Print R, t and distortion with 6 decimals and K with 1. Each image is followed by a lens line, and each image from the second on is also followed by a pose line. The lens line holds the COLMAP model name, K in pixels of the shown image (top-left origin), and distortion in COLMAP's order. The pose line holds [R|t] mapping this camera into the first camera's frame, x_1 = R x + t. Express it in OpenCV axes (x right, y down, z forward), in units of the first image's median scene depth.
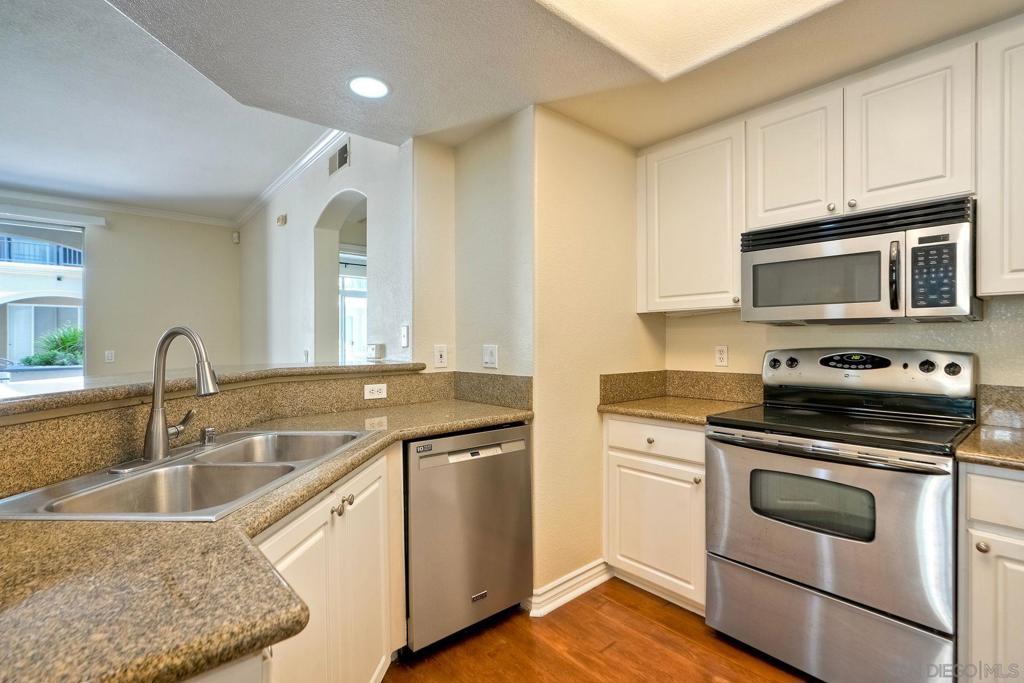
lens RADIAL K [[468.2, 0, 514.8], [0, 468.2, 342.9], [0, 0, 1]] dist [0.000765, 0.000755]
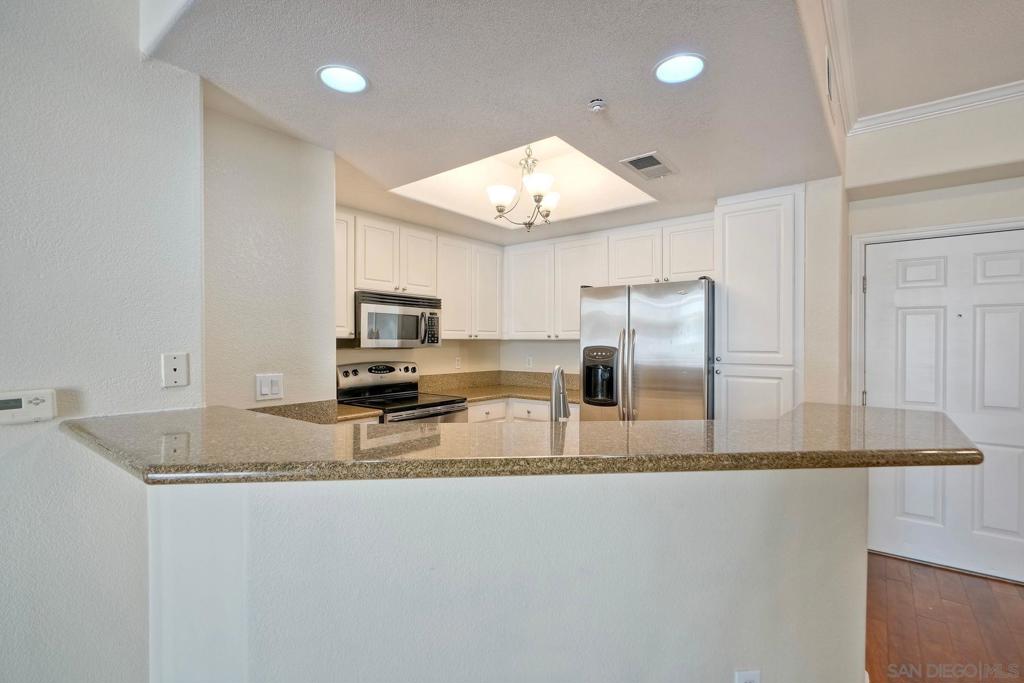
lens RADIAL K [[468.2, 0, 514.8], [0, 468.2, 342.9], [0, 0, 1]] dist [0.000765, 0.000755]
pose [[-0.187975, 0.002603, 0.982170, -1.129452], [0.004629, 0.999988, -0.001764, -0.055761], [-0.982163, 0.004215, -0.187985, 0.799328]]
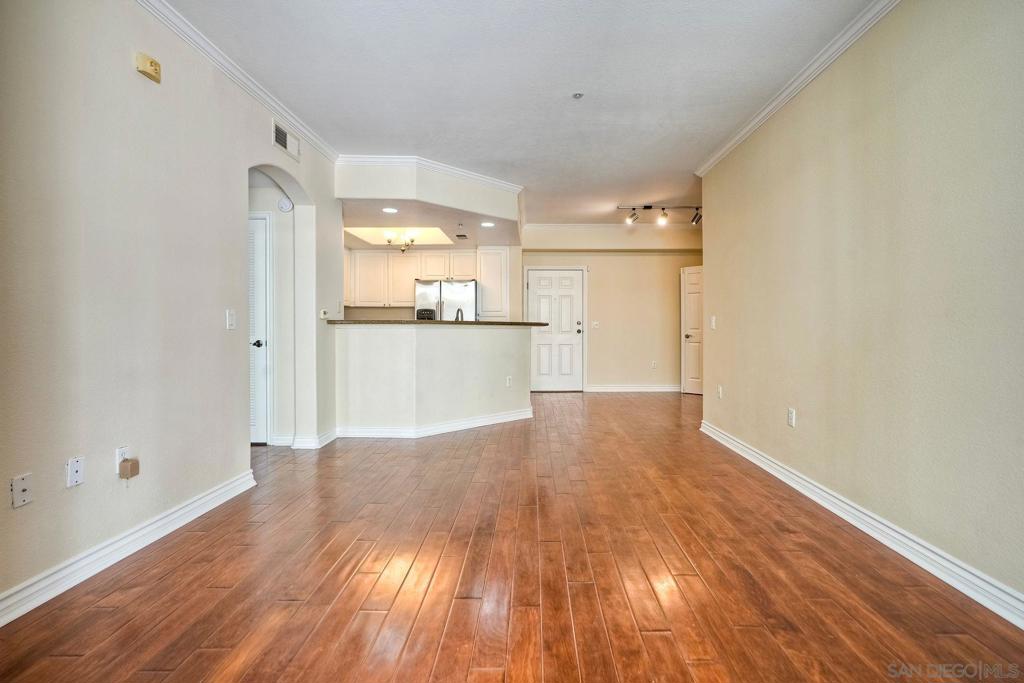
lens RADIAL K [[471.5, 0, 520.0], [0, 471.5, 323.2], [0, 0, 1]] dist [0.001997, 0.000261]
pose [[-0.733574, 0.005798, 0.679585, -2.344912], [0.004870, 0.999983, -0.003275, 0.066893], [-0.679592, 0.000908, -0.733590, 2.183723]]
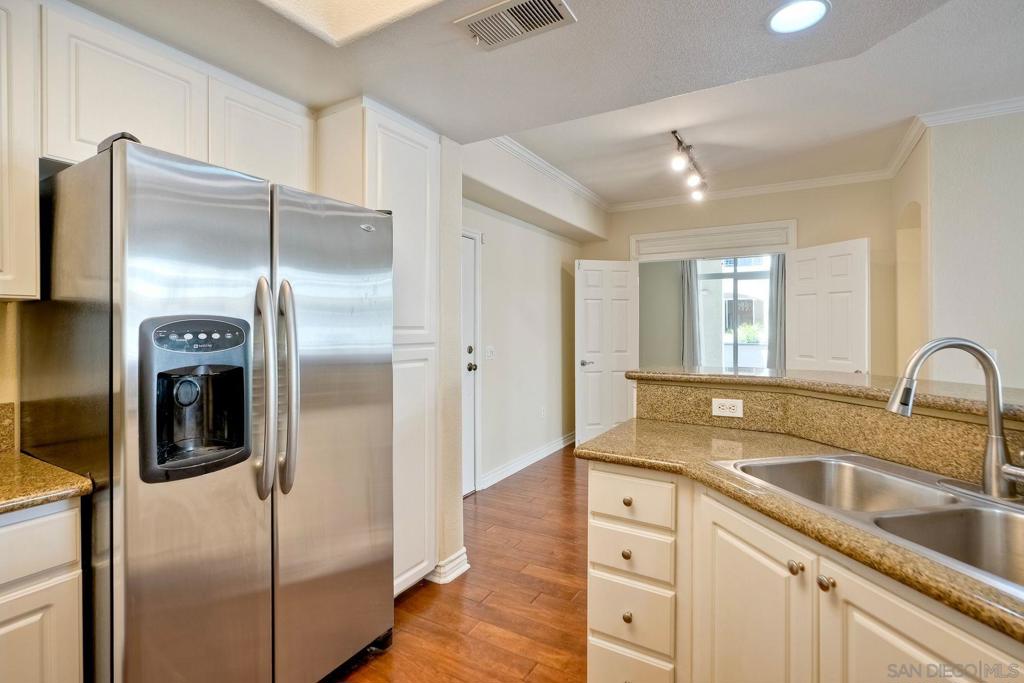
lens RADIAL K [[478.1, 0, 508.3], [0, 478.1, 337.0], [0, 0, 1]] dist [-0.002477, -0.000152]
pose [[-0.951627, 0.009633, -0.307105, 0.194501], [0.001682, 0.999657, 0.026144, -0.035599], [0.307251, 0.024362, -0.951317, 0.921893]]
